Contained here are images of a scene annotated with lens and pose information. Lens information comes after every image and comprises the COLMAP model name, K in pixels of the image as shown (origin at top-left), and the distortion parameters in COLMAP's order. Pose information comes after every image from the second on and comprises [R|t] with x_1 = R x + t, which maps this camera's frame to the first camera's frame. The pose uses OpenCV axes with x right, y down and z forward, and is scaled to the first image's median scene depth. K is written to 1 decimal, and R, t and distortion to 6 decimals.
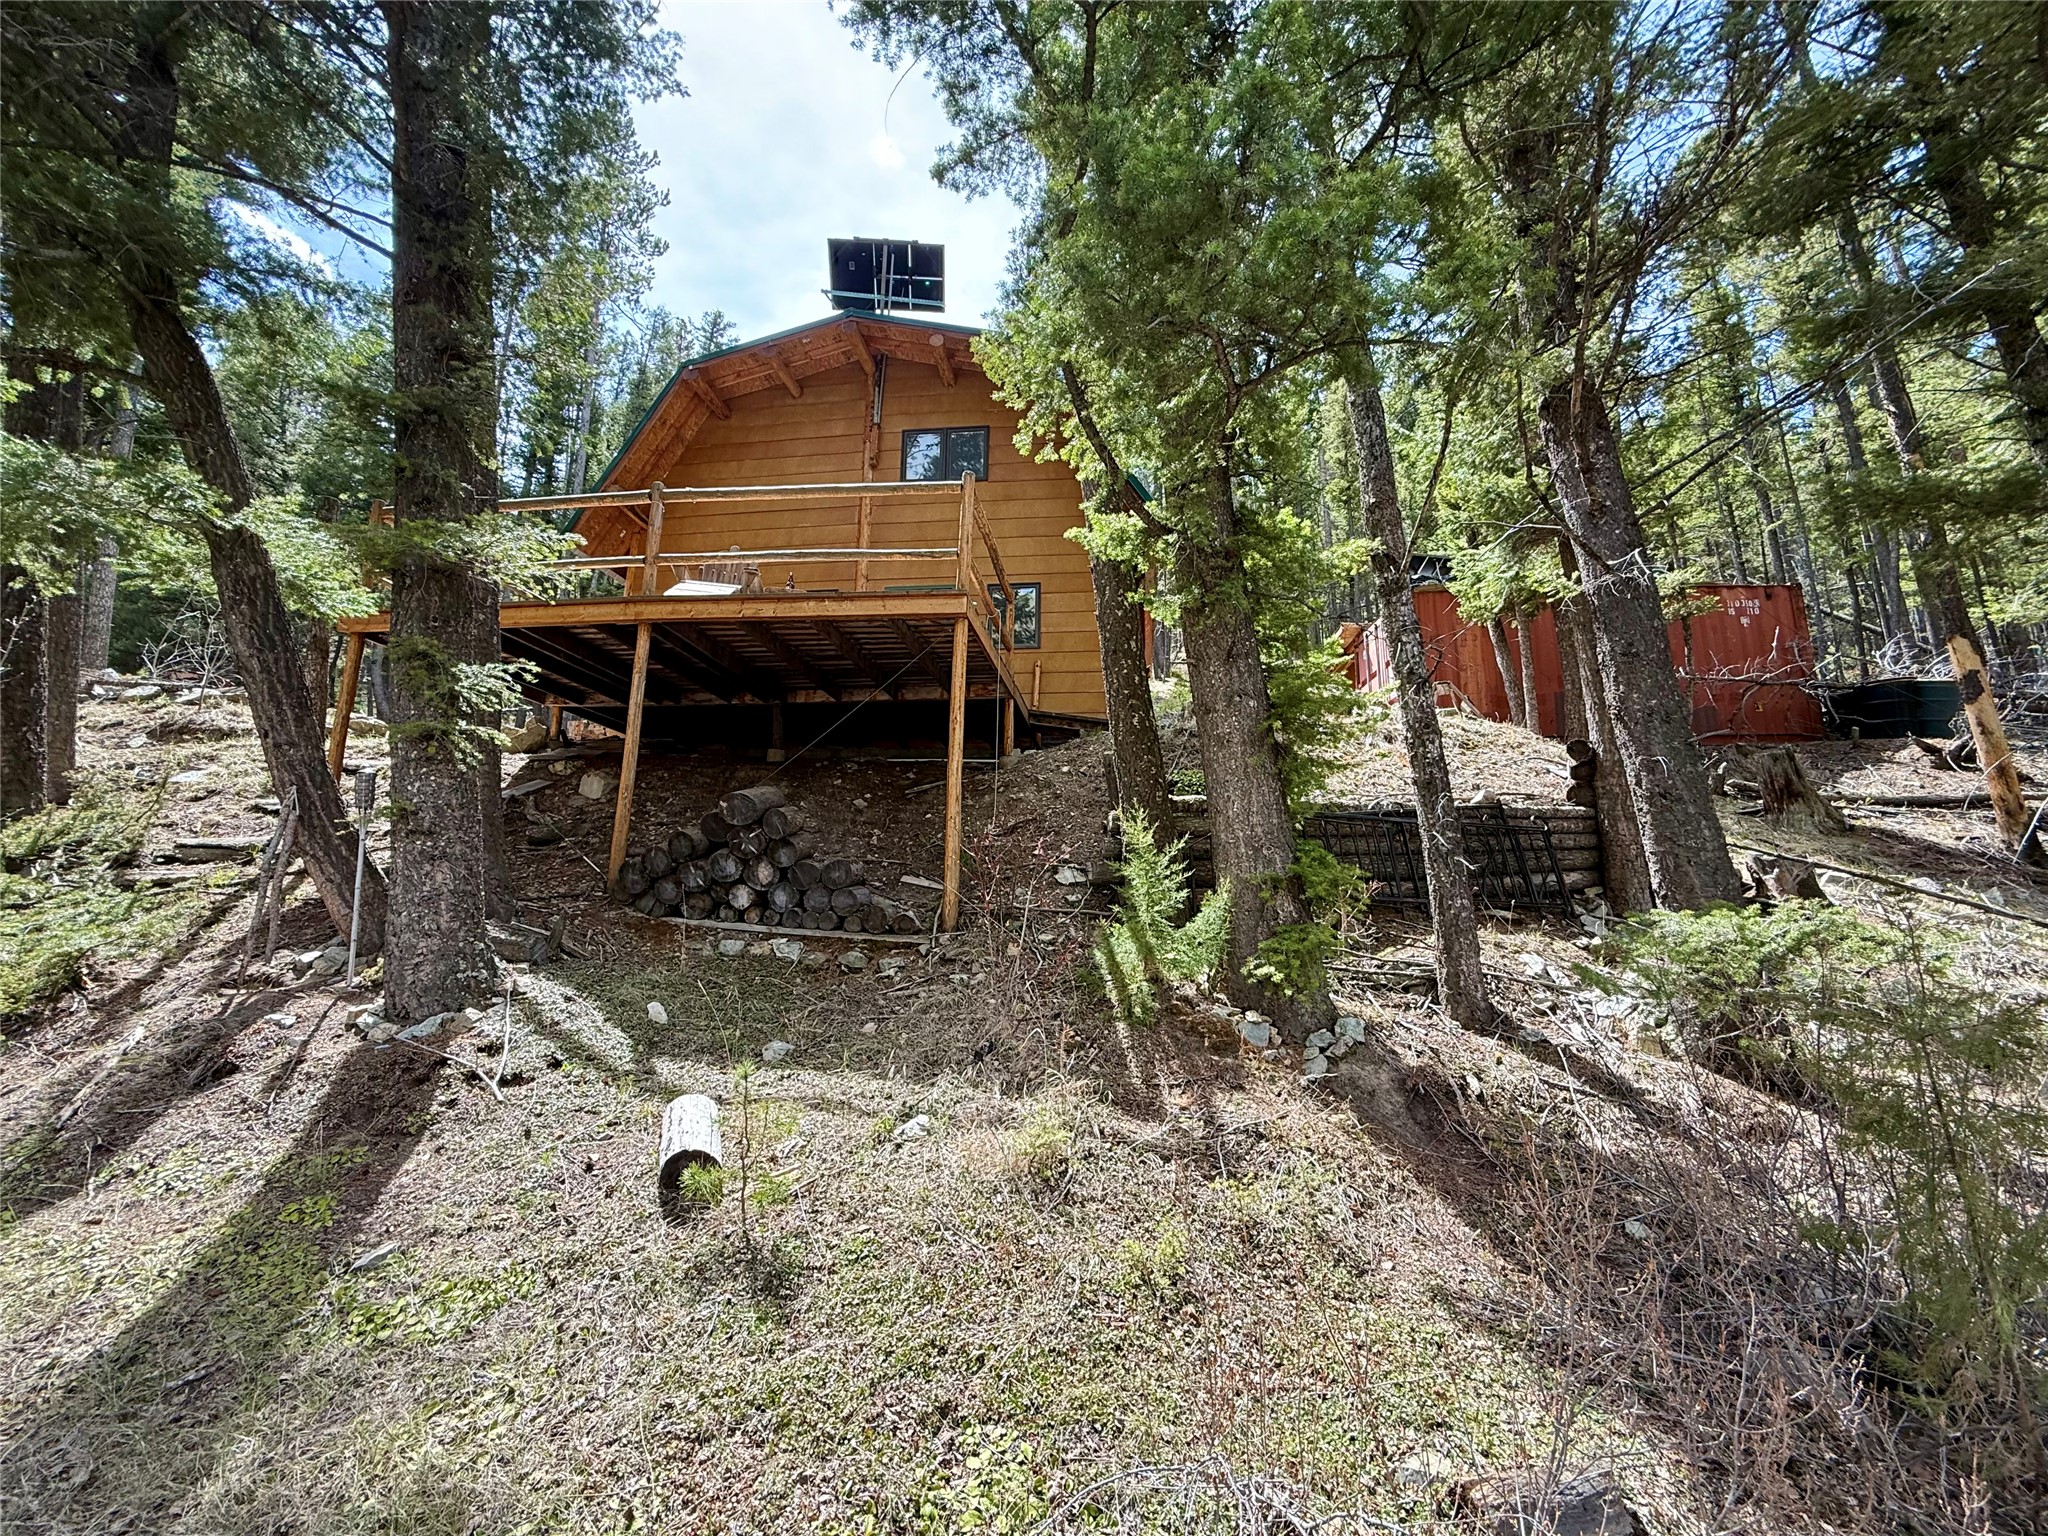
lens RADIAL K [[812.9, 0, 1021.4], [0, 812.9, 771.7], [0, 0, 1]] dist [0.000023, -0.000203]
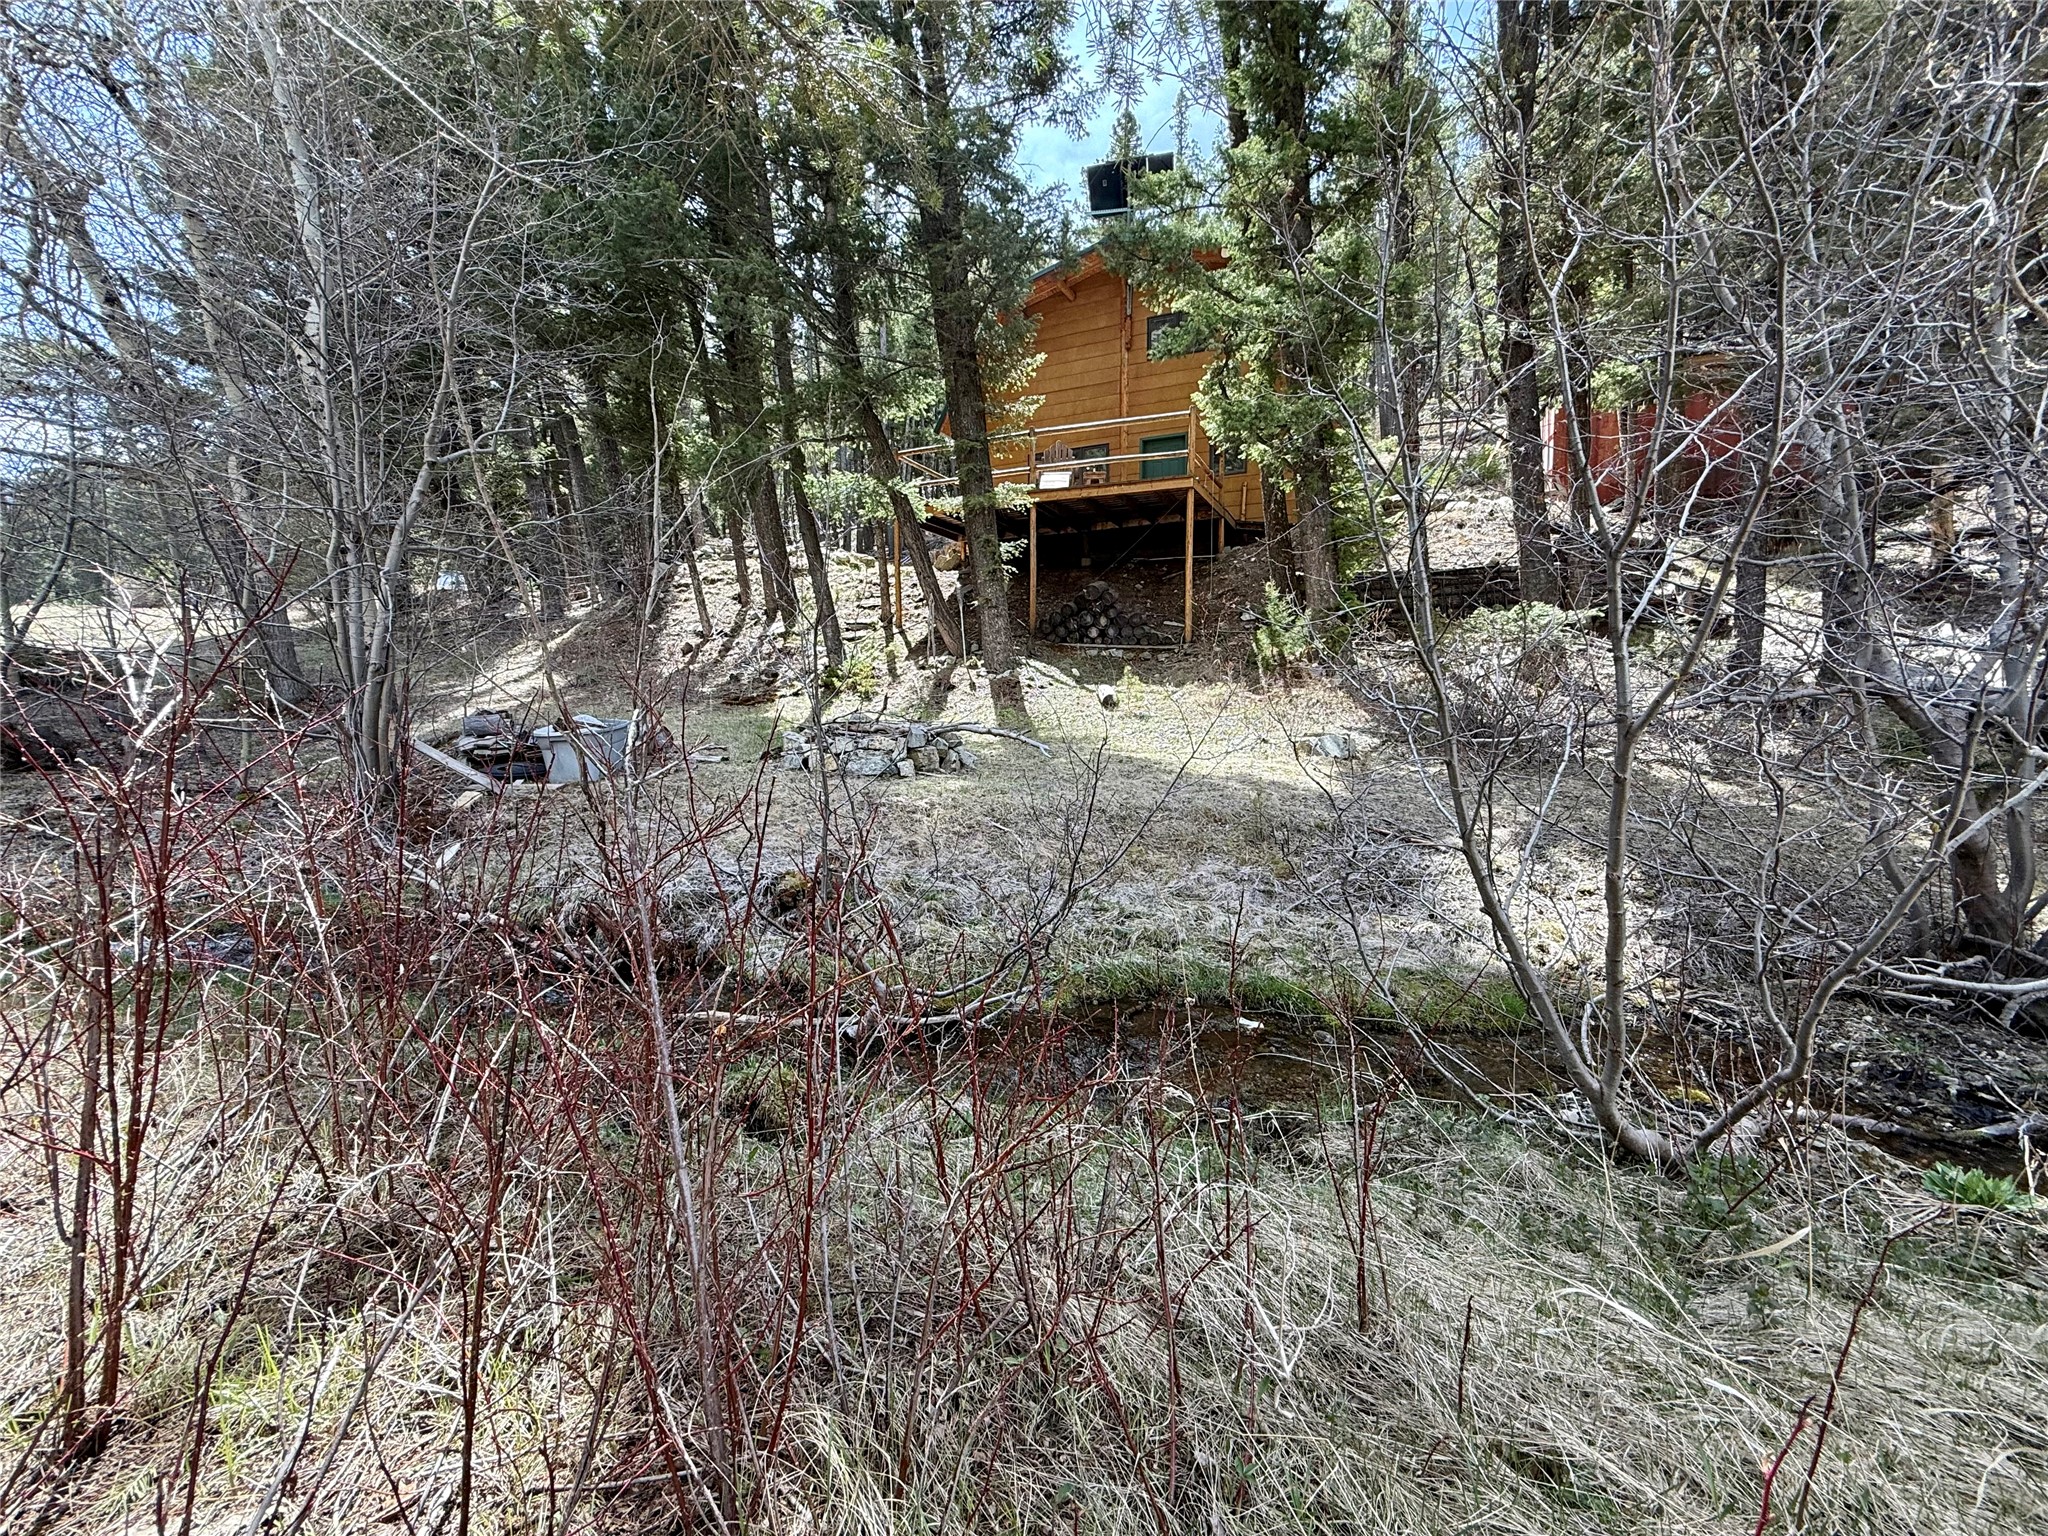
lens RADIAL K [[812.9, 0, 1013.5], [0, 812.9, 761.2], [0, 0, 1]] dist [0.000023, -0.000203]
pose [[0.954902, -0.001279, -0.296920, 0.116854], [0.076123, 0.967623, 0.240646, -0.061451], [0.286999, -0.252396, 0.924082, -1.294507]]
